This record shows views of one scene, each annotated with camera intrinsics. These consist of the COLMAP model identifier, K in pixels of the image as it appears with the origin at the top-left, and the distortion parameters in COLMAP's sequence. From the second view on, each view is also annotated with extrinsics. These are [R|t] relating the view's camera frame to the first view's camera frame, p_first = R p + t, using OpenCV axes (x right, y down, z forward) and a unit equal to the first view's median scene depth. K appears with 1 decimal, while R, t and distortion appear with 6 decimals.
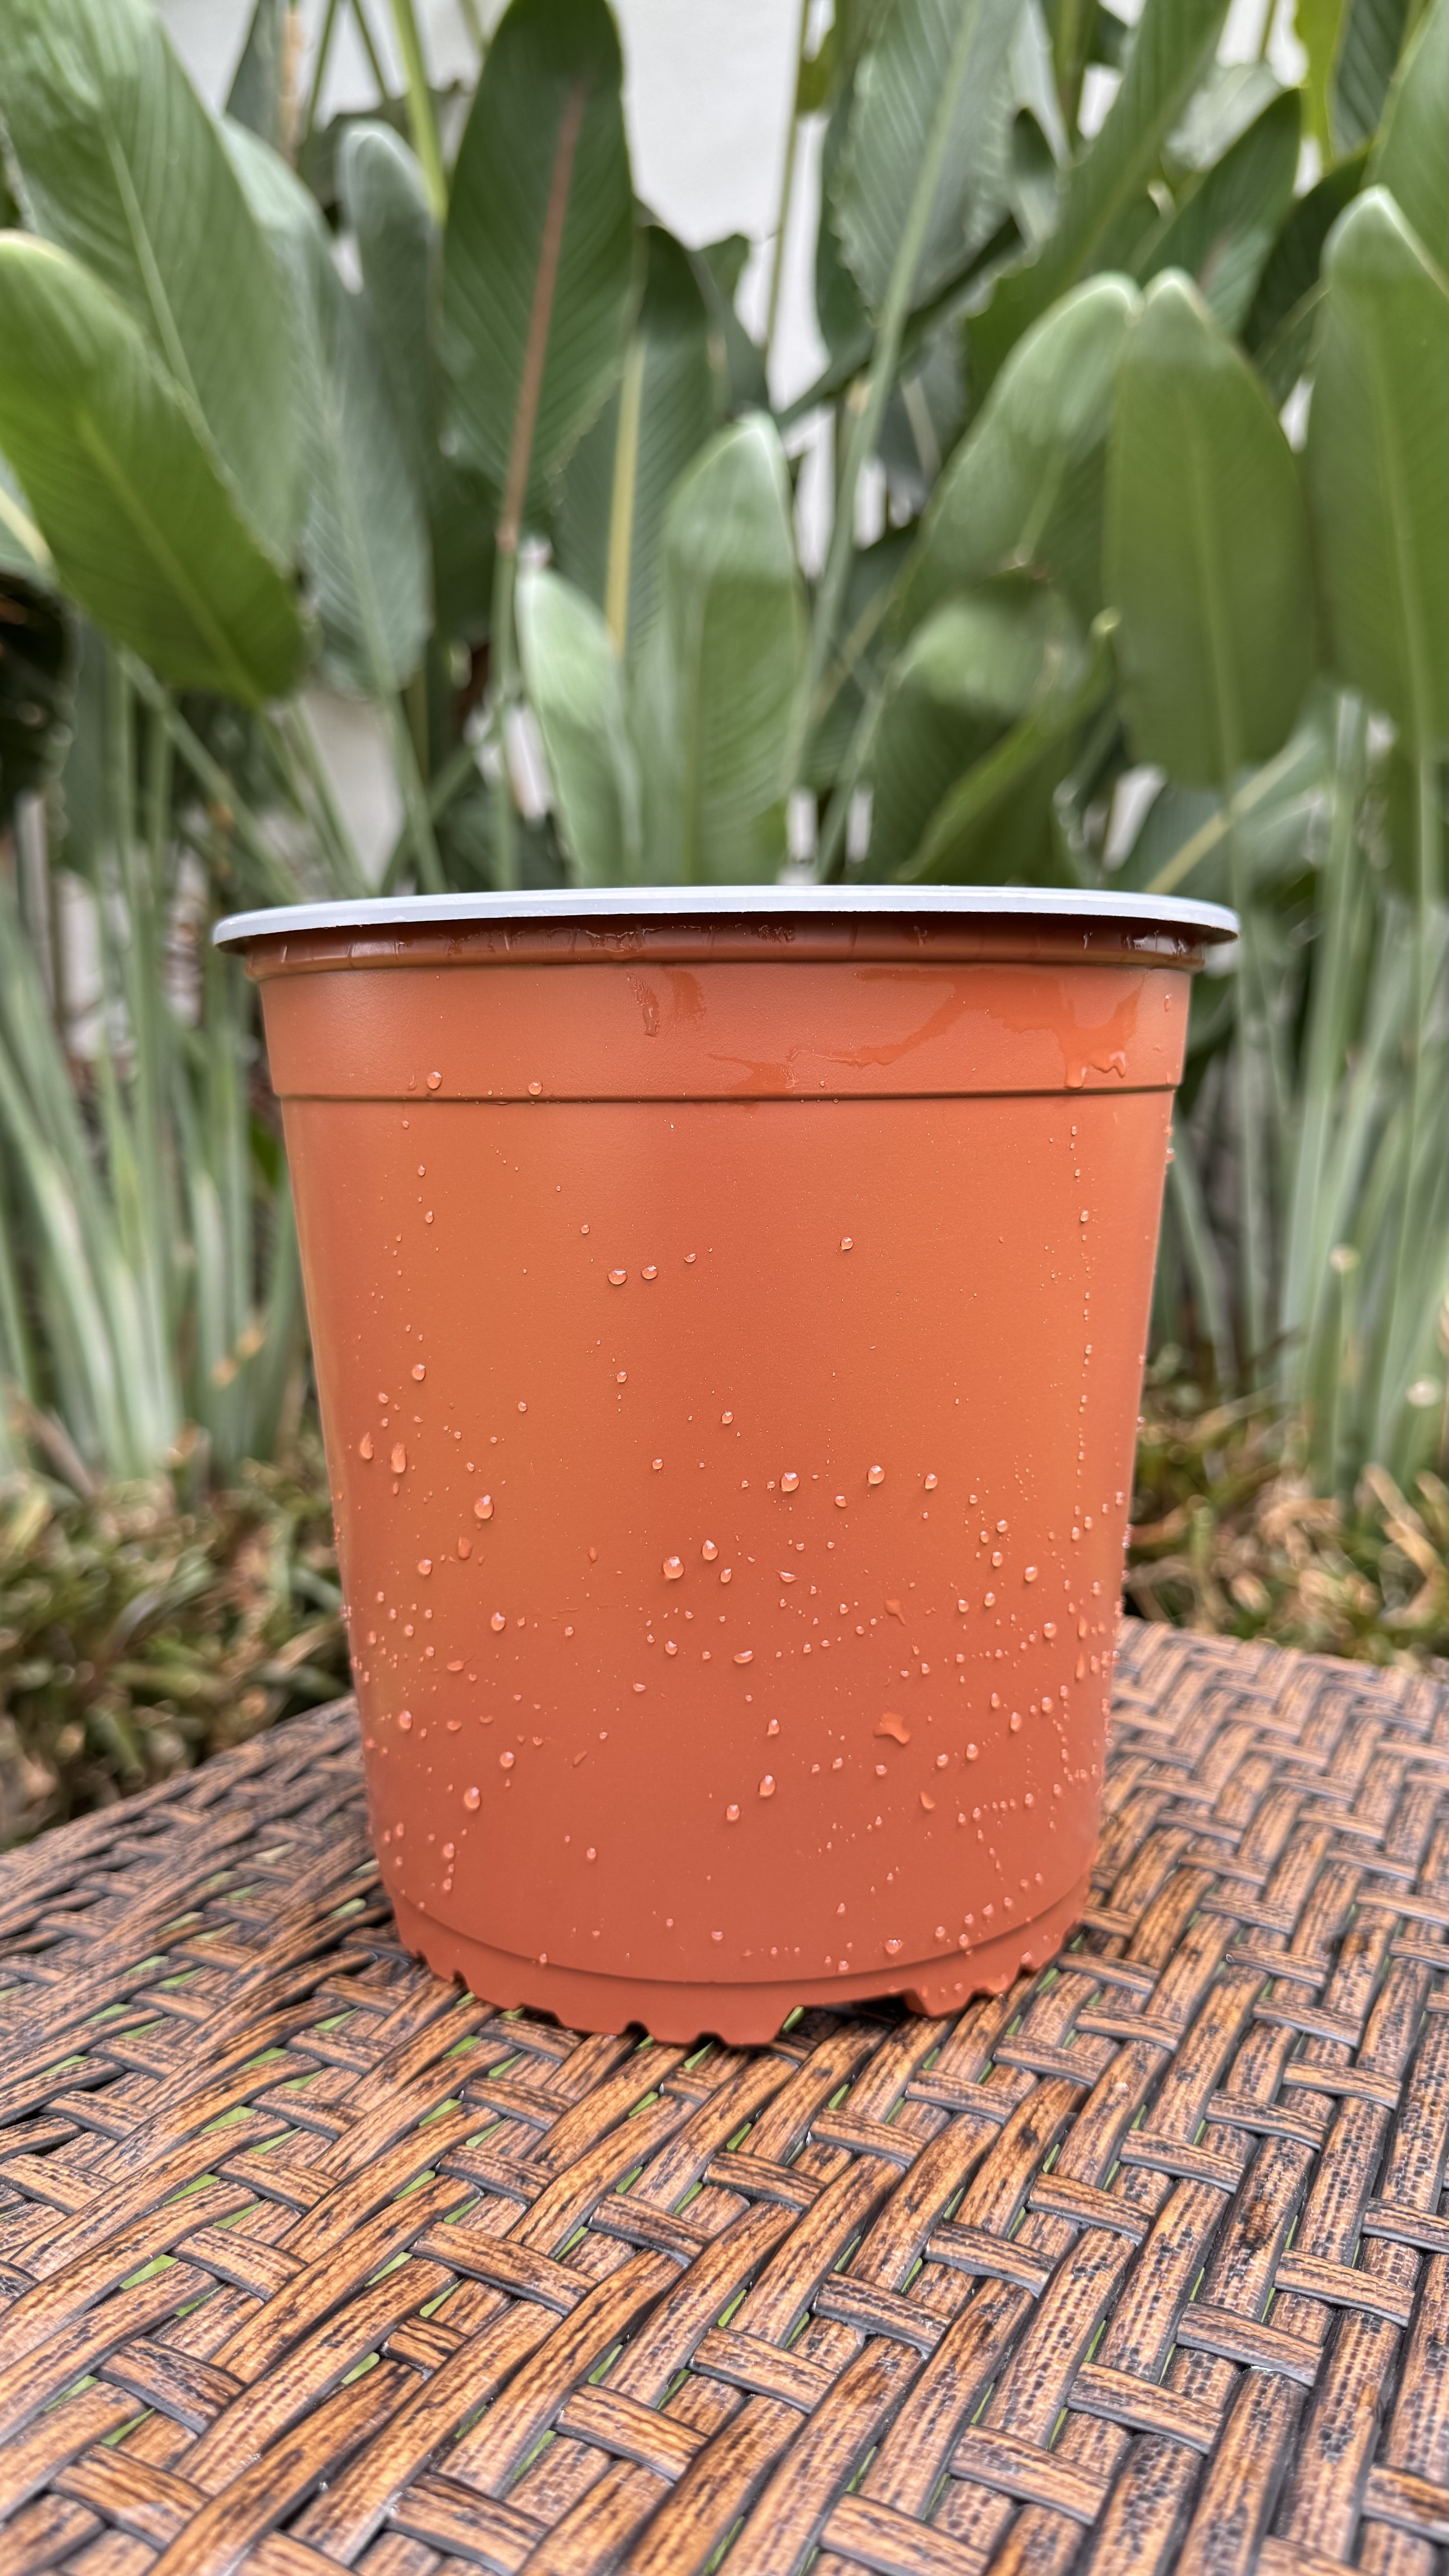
lens RADIAL K [[1879.5, 0, 724.5], [0, 1879.5, 1288.0], [0, 0, 1]] dist [-0.044535, 0.022400]
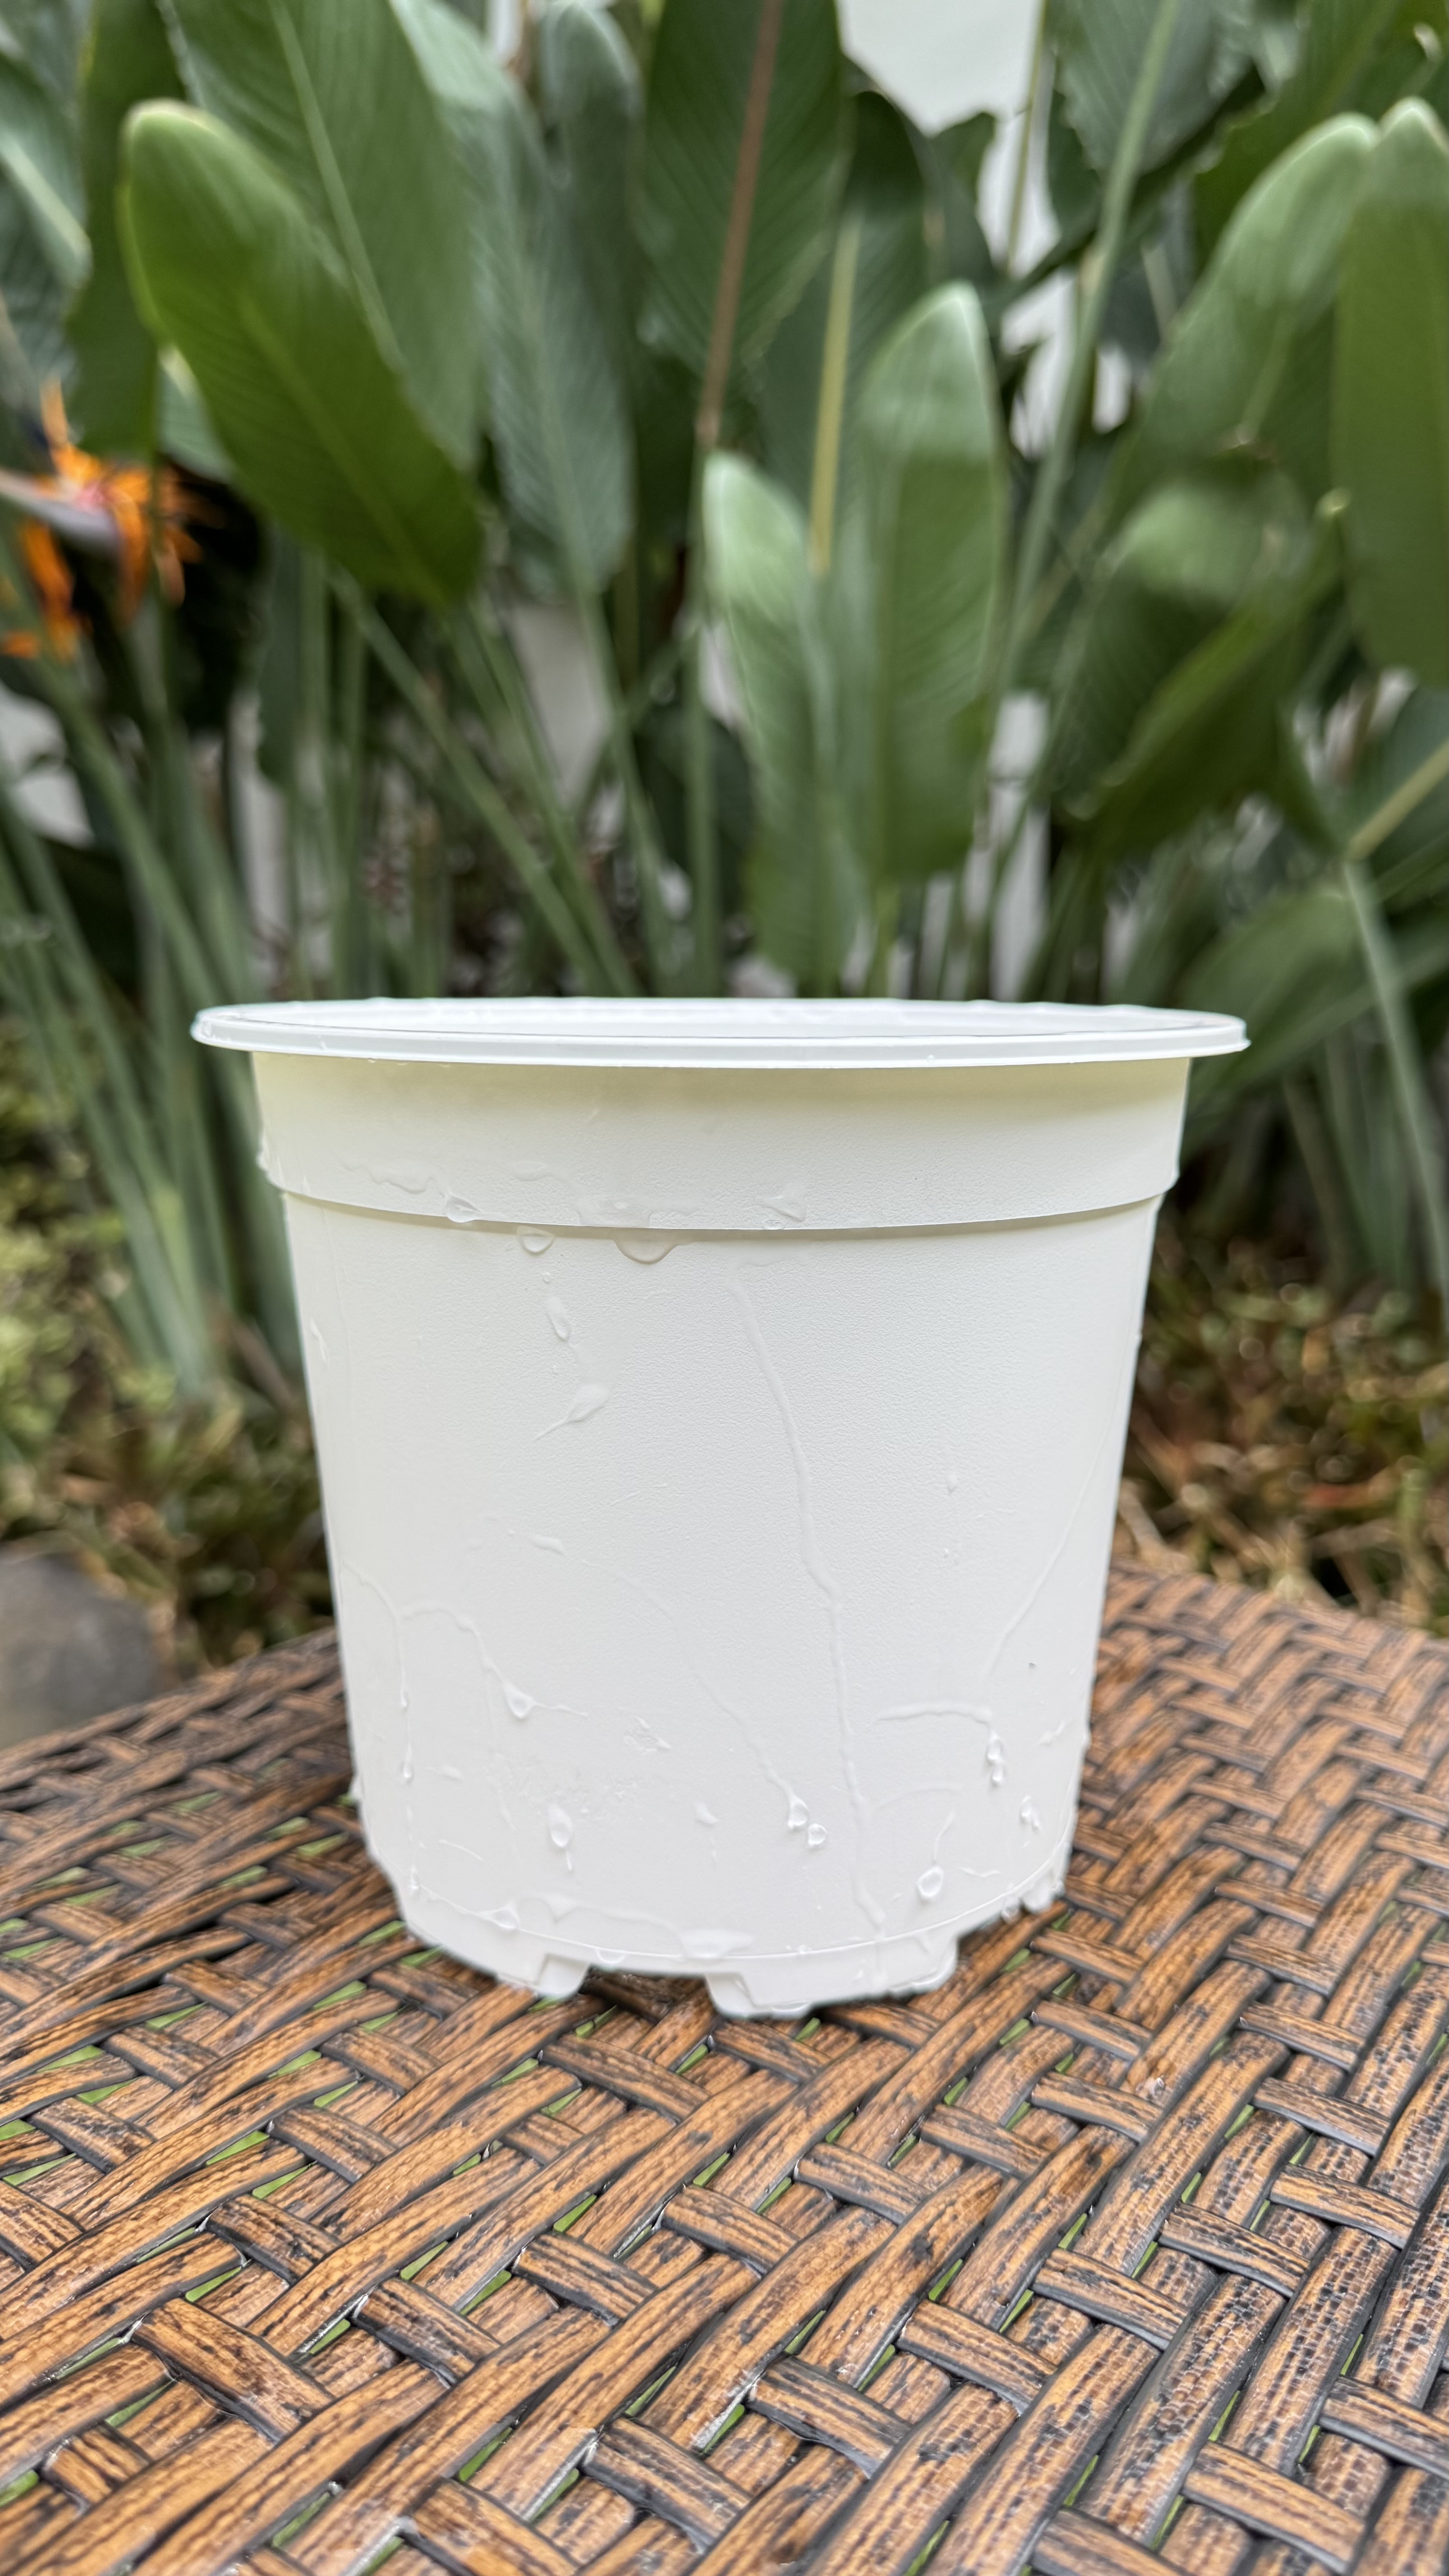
lens RADIAL K [[1870.5, 0, 729.0], [0, 1870.5, 1287.2], [0, 0, 1]] dist [-0.039700, 0.019154]
pose [[0.992050, 0.032868, -0.121478, 0.164073], [-0.027910, 0.998716, 0.042288, 0.004283], [0.122711, -0.038562, 0.991693, 0.203402]]
